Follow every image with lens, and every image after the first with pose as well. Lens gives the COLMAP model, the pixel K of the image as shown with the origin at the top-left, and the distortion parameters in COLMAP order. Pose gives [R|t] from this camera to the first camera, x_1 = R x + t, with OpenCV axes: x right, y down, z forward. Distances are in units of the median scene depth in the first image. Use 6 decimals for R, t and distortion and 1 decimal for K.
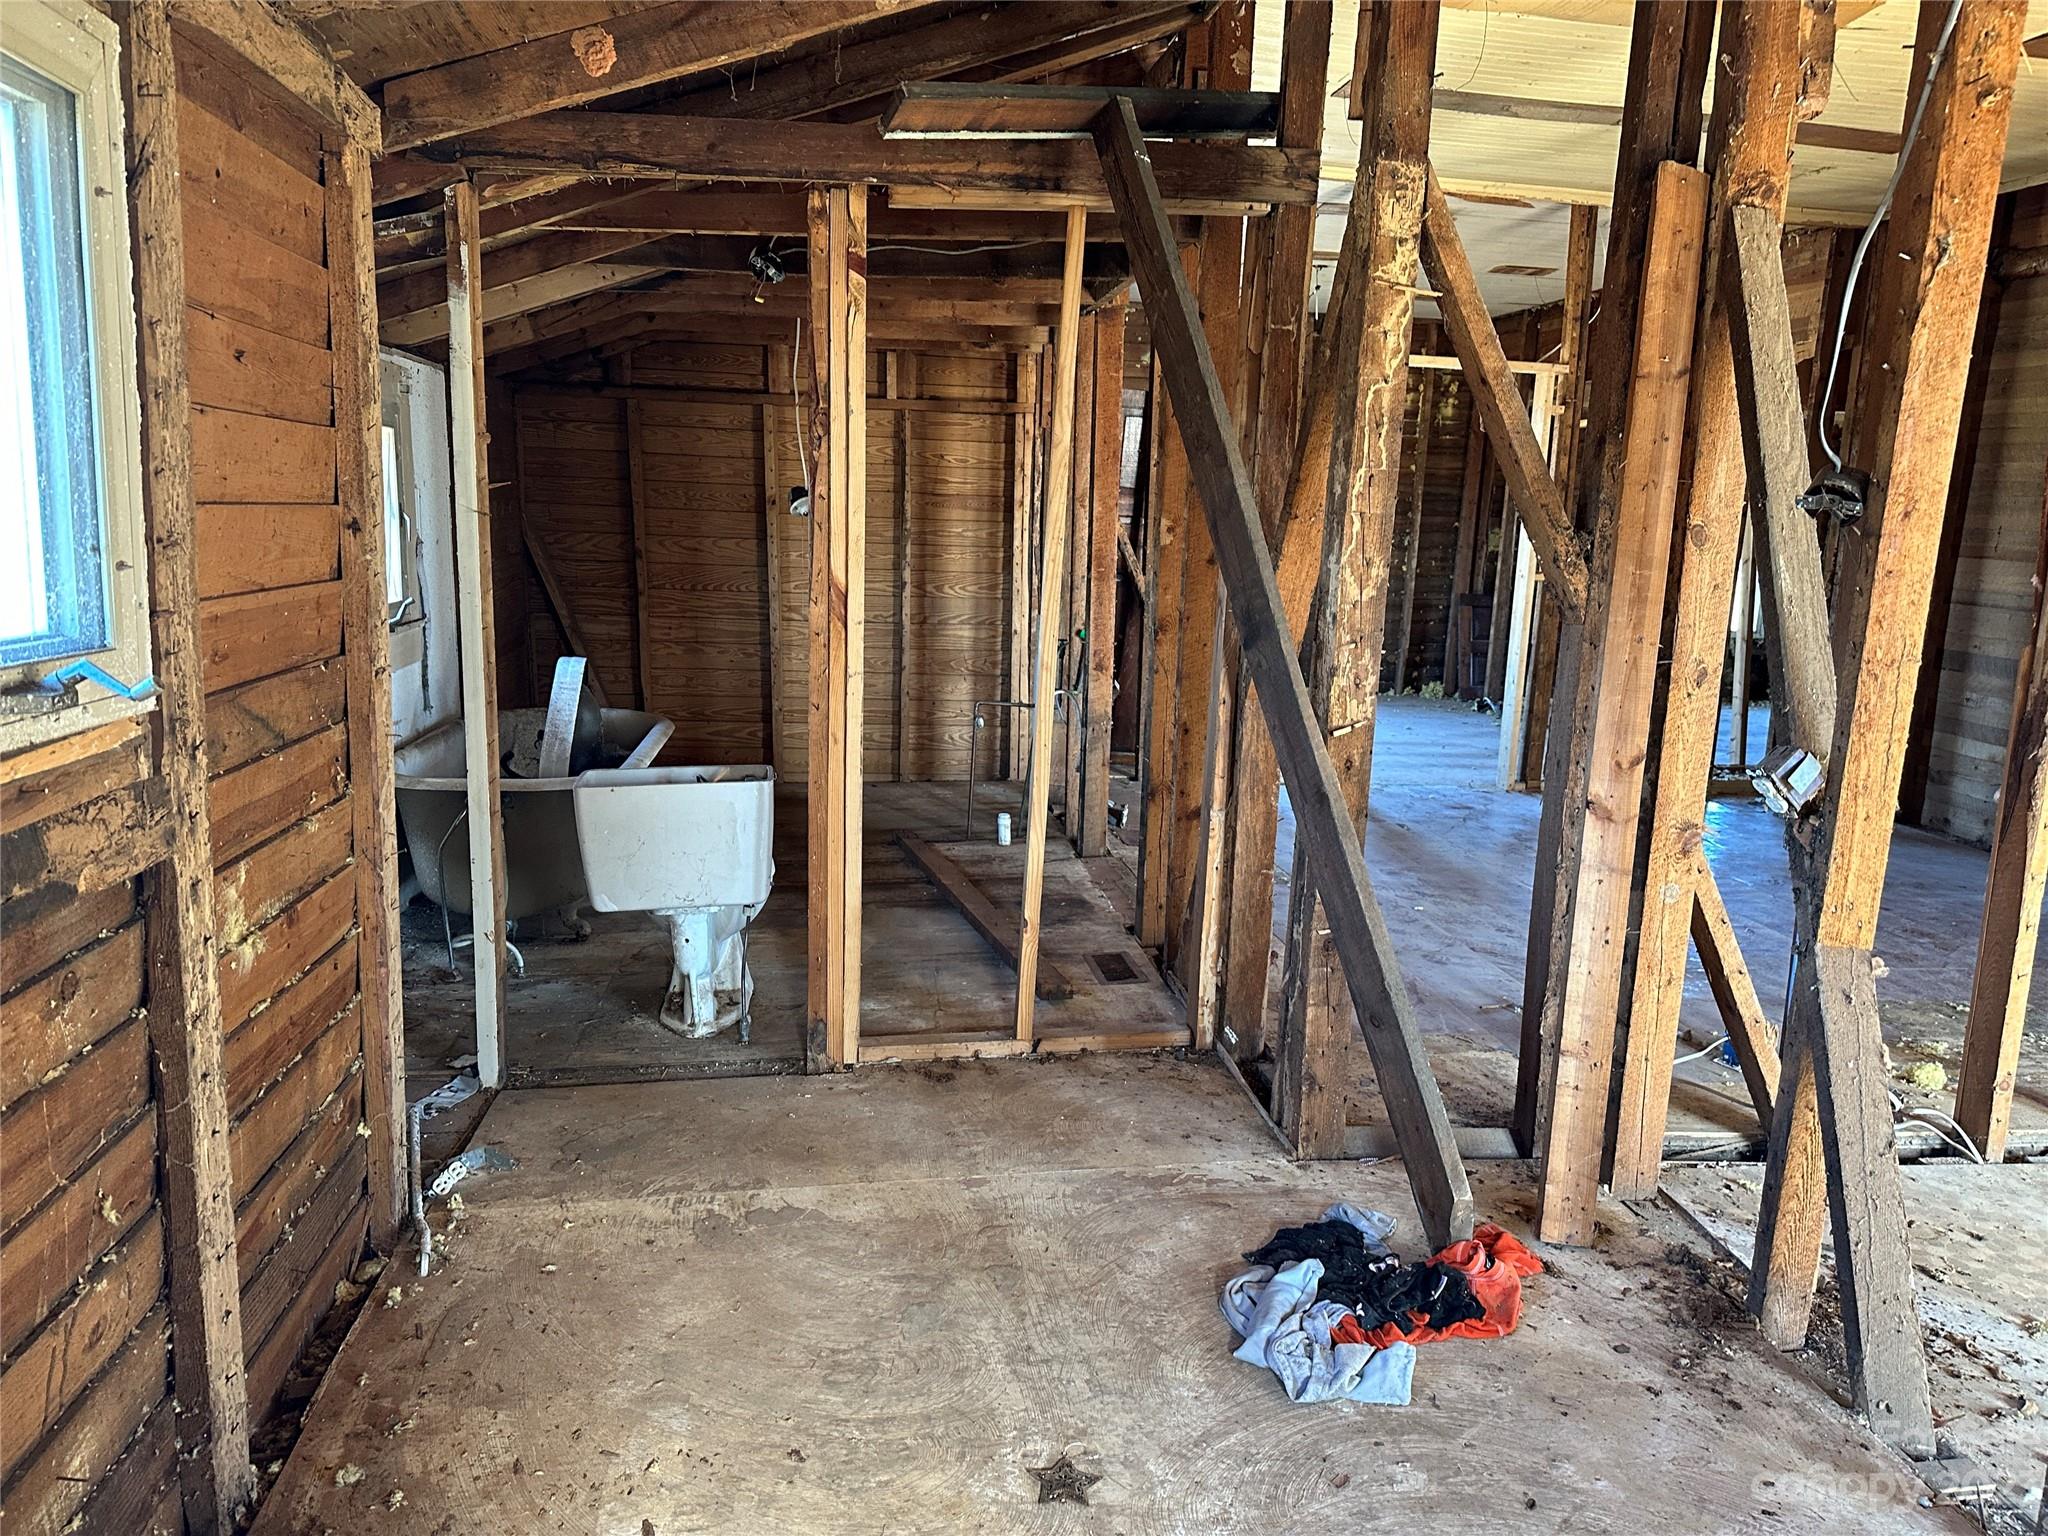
lens RADIAL K [[1440.4, 0, 1032.4], [0, 1440.4, 780.2], [0, 0, 1]] dist [0.052601, -0.047667]
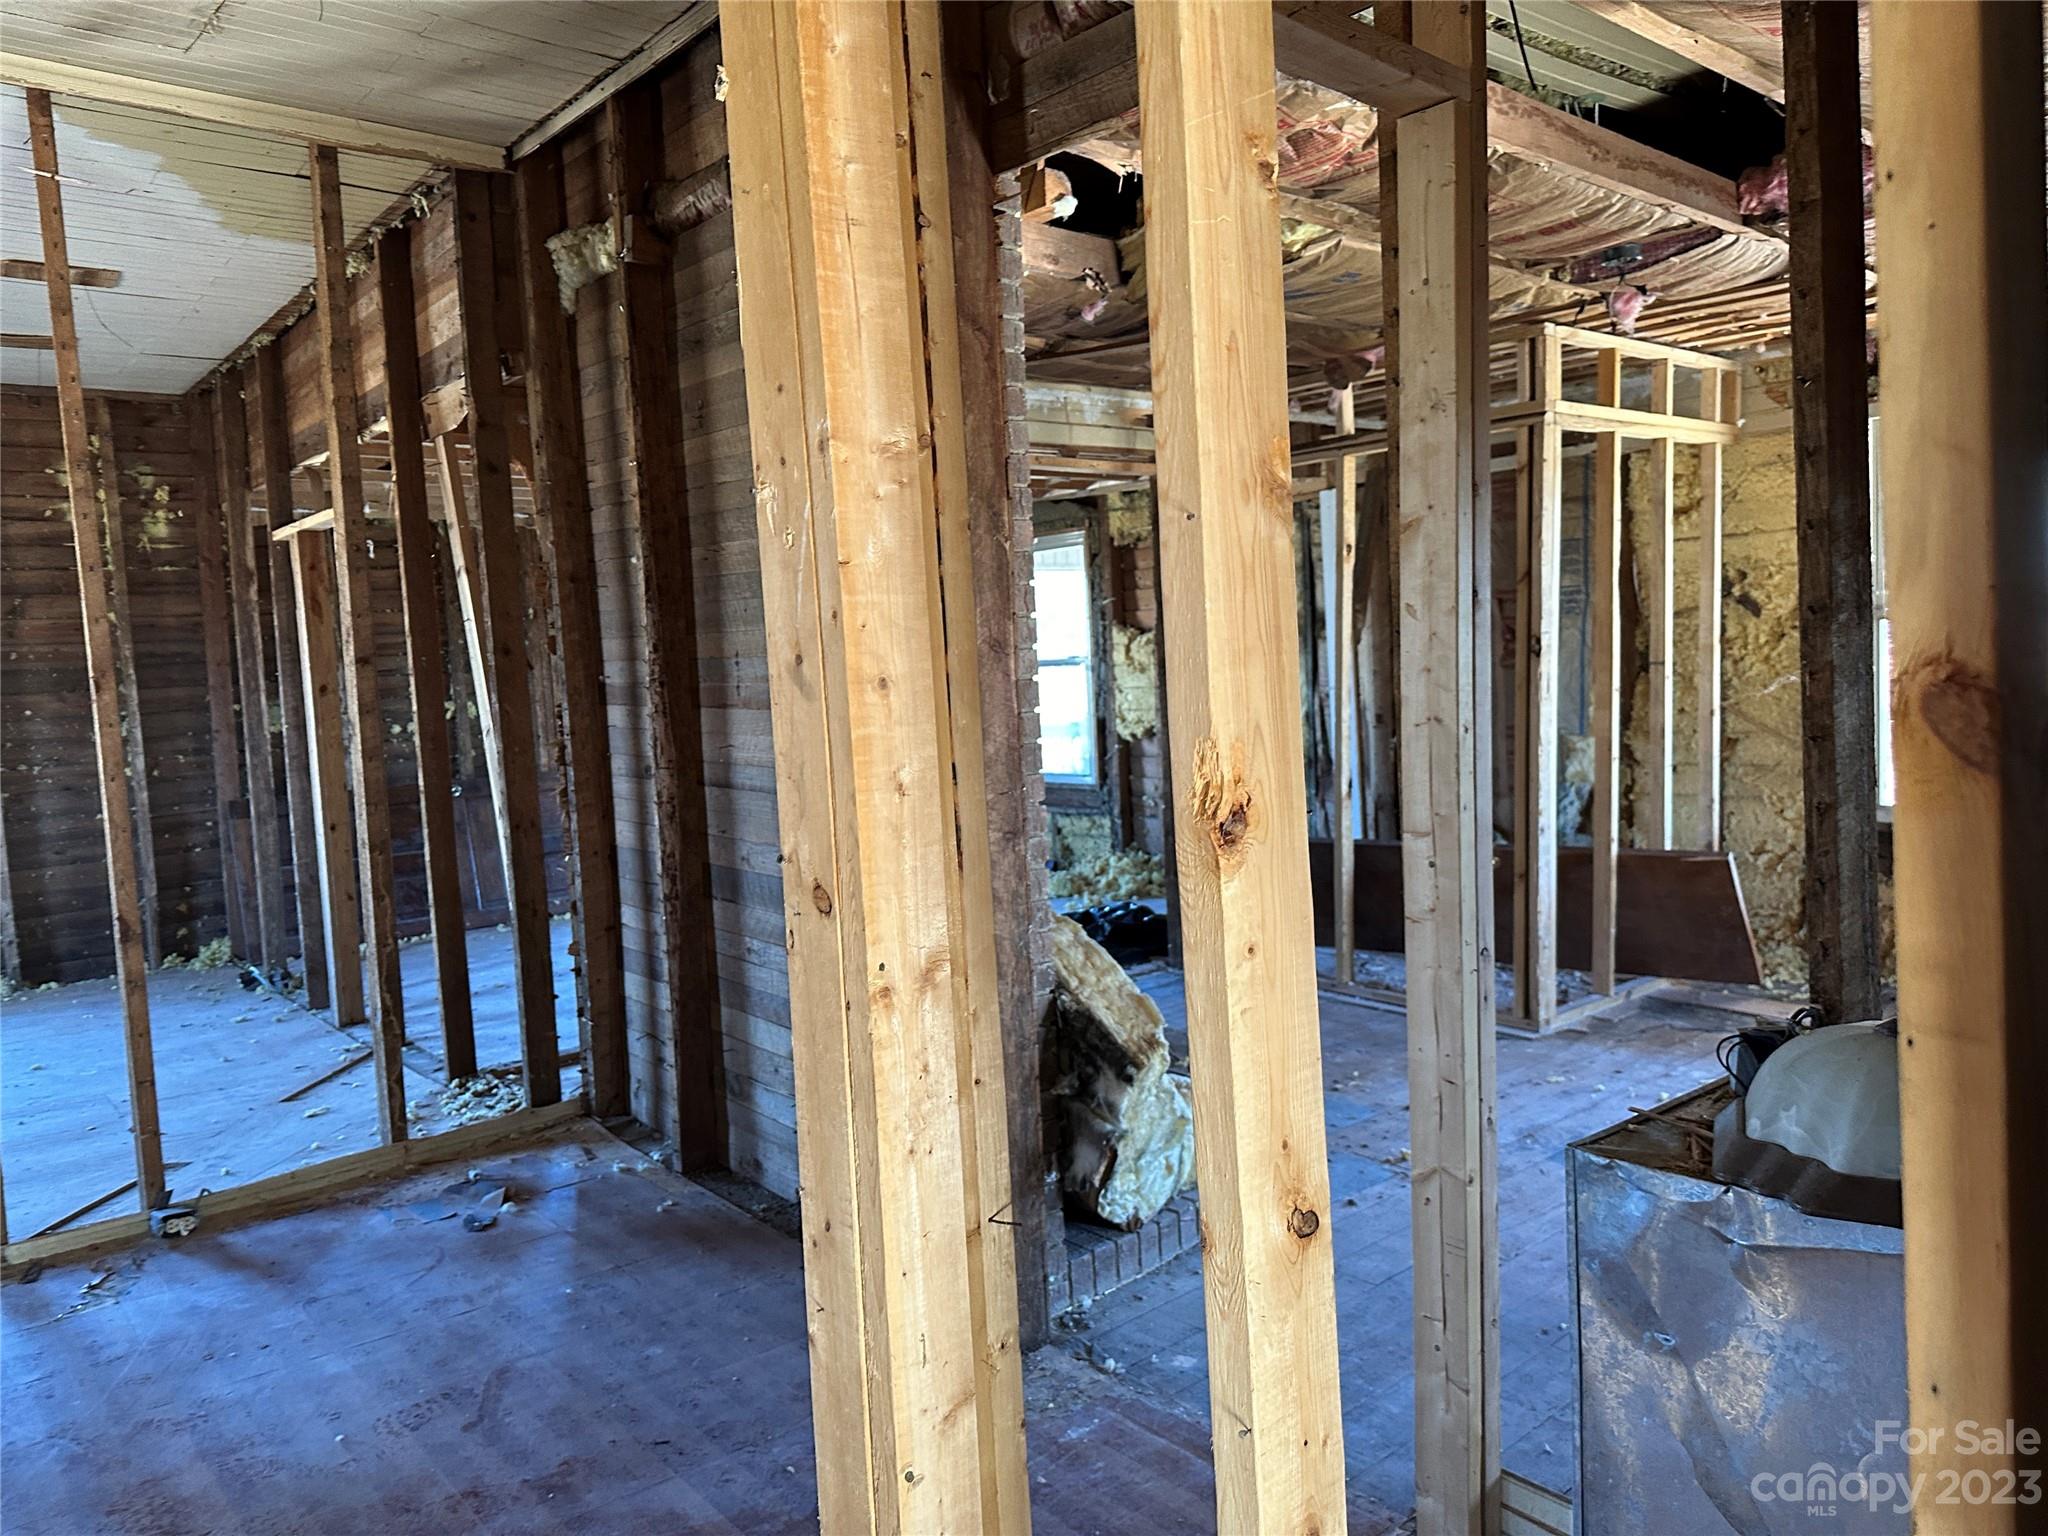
lens RADIAL K [[1443.9, 0, 1024.0], [0, 1443.9, 768.0], [0, 0, 1]] dist [0.188979, -0.360257]
pose [[0.841370, -0.117272, 0.527583, 0.251596], [0.175326, 0.982607, -0.061187, -0.041140], [-0.511231, 0.143980, 0.847297, 0.257885]]
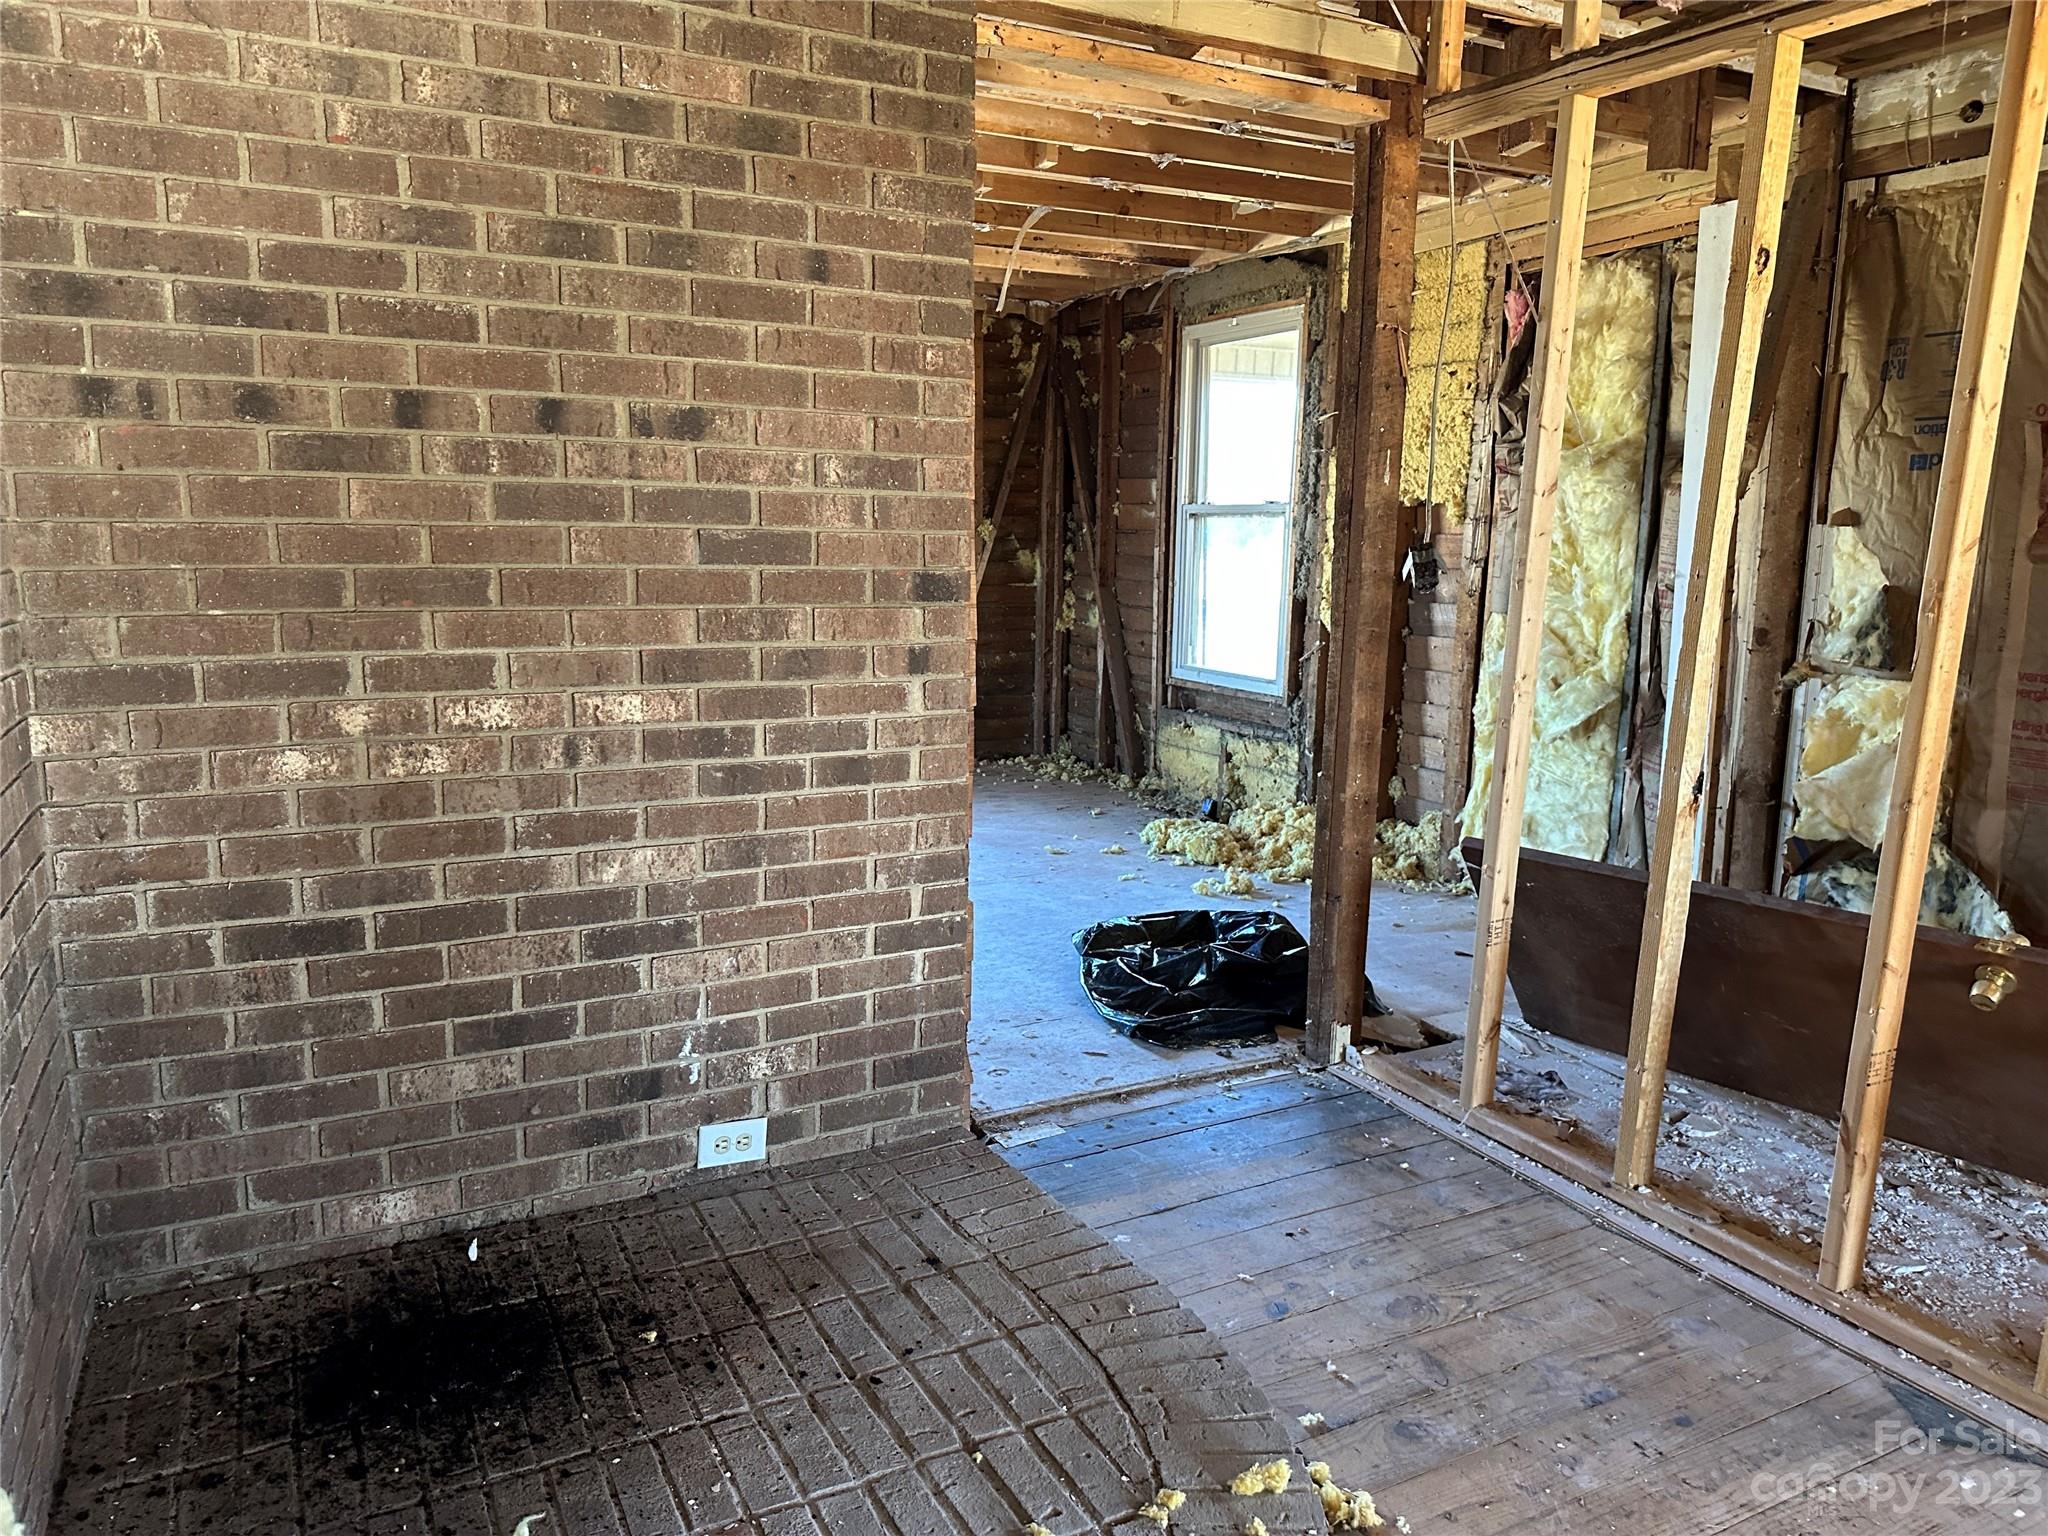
lens RADIAL K [[1422.0, 0, 1026.4], [0, 1422.0, 779.5], [0, 0, 1]] dist [0.088847, -0.124181]
pose [[0.938901, -0.084216, 0.333725, 0.318162], [0.082514, 0.996403, 0.019301, -0.048465], [-0.334150, 0.009415, 0.942473, 0.326564]]
